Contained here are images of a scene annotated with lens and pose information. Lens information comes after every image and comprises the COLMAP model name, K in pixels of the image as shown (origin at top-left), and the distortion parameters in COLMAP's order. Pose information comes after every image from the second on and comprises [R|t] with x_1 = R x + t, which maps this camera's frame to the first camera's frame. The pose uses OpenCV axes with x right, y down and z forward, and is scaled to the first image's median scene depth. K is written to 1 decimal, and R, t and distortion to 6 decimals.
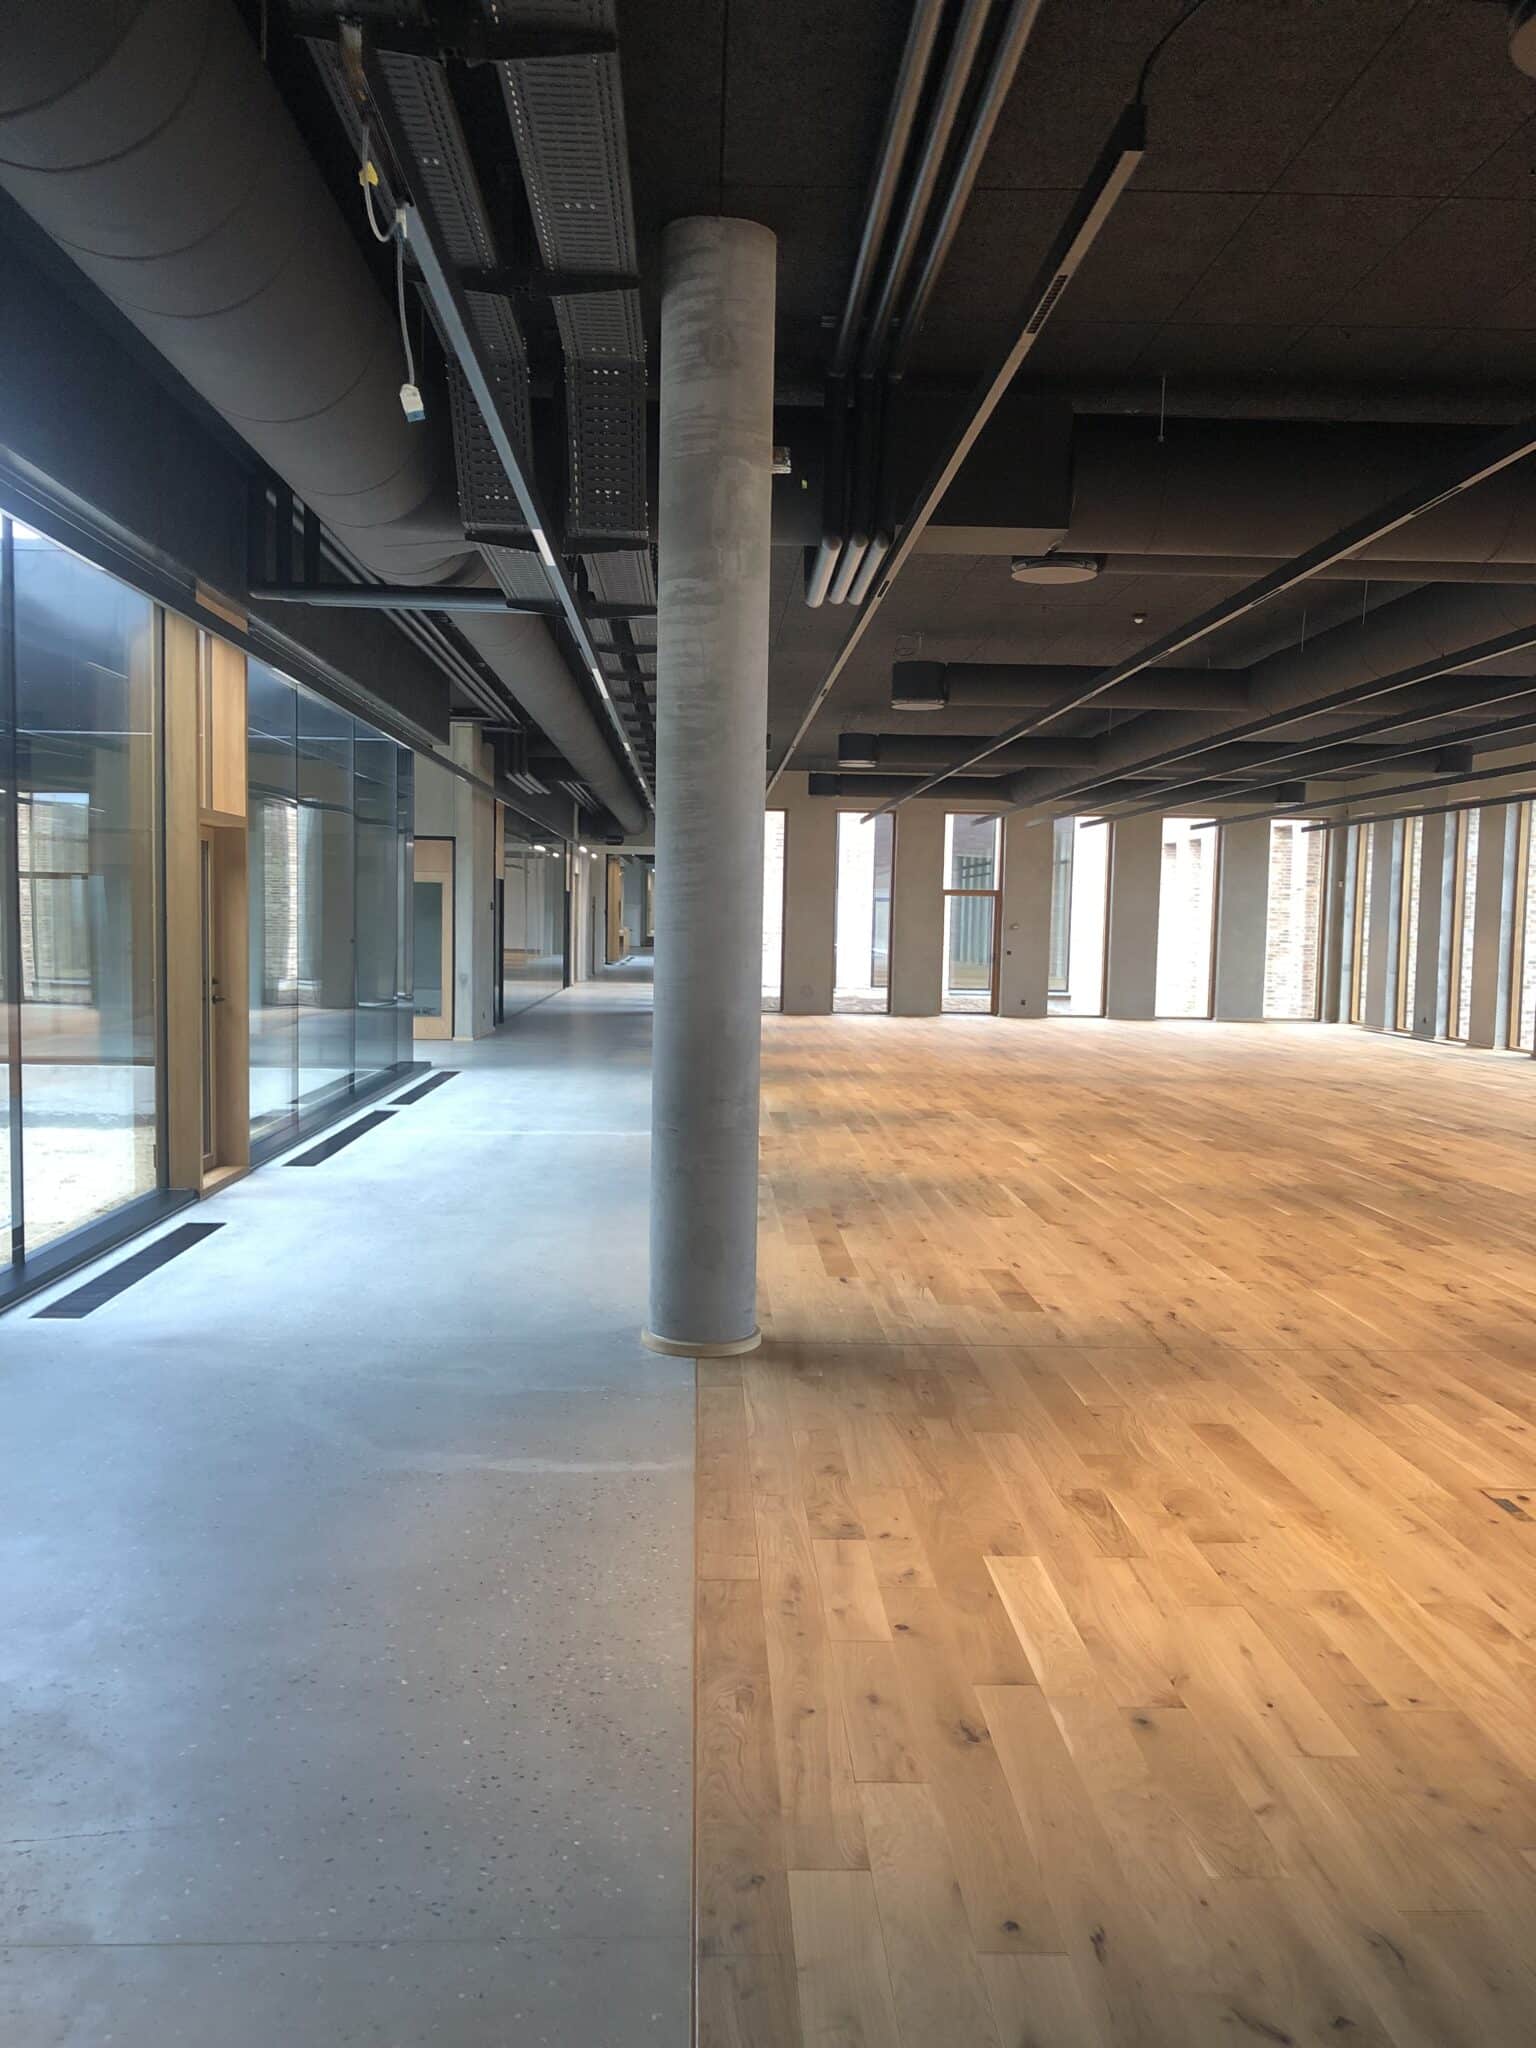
lens RADIAL K [[1688.7, 0, 765.2], [0, 1688.7, 1018.9], [0, 0, 1]] dist [0.034851, -0.022230]
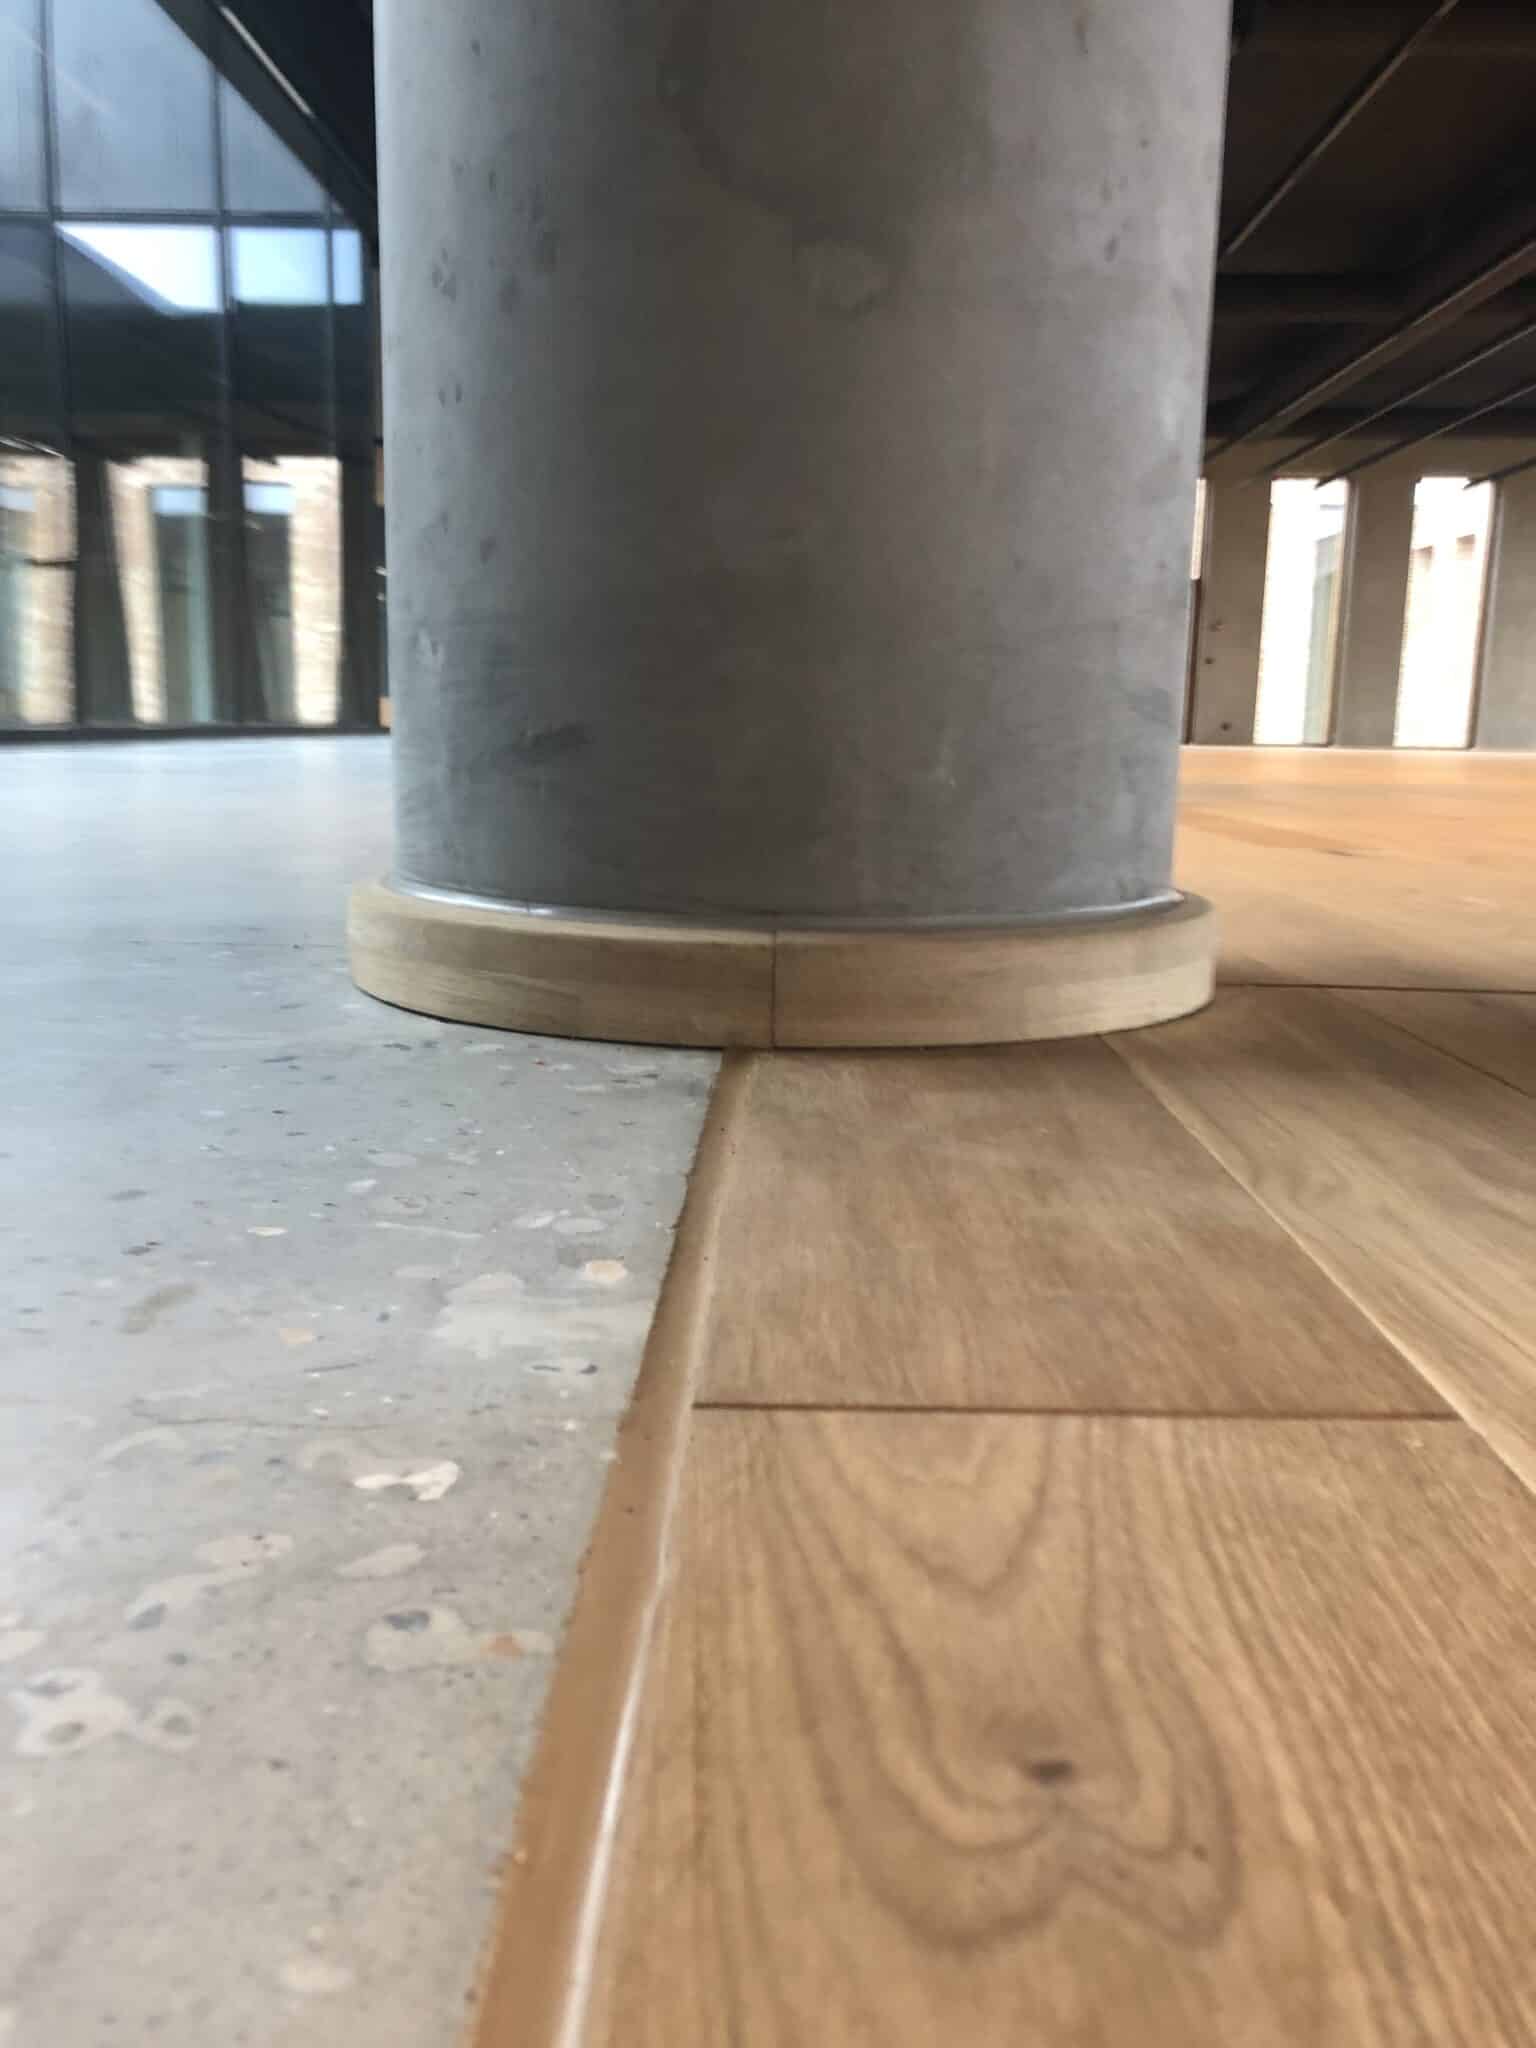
lens RADIAL K [[1688.7, 0, 774.7], [0, 1688.7, 1024.6], [0, 0, 1]] dist [0.034851, -0.022230]
pose [[0.998292, 0.002464, -0.058372, -0.007196], [0.003656, 0.994517, 0.104511, 0.043007], [0.058310, -0.104546, 0.992809, 0.205034]]
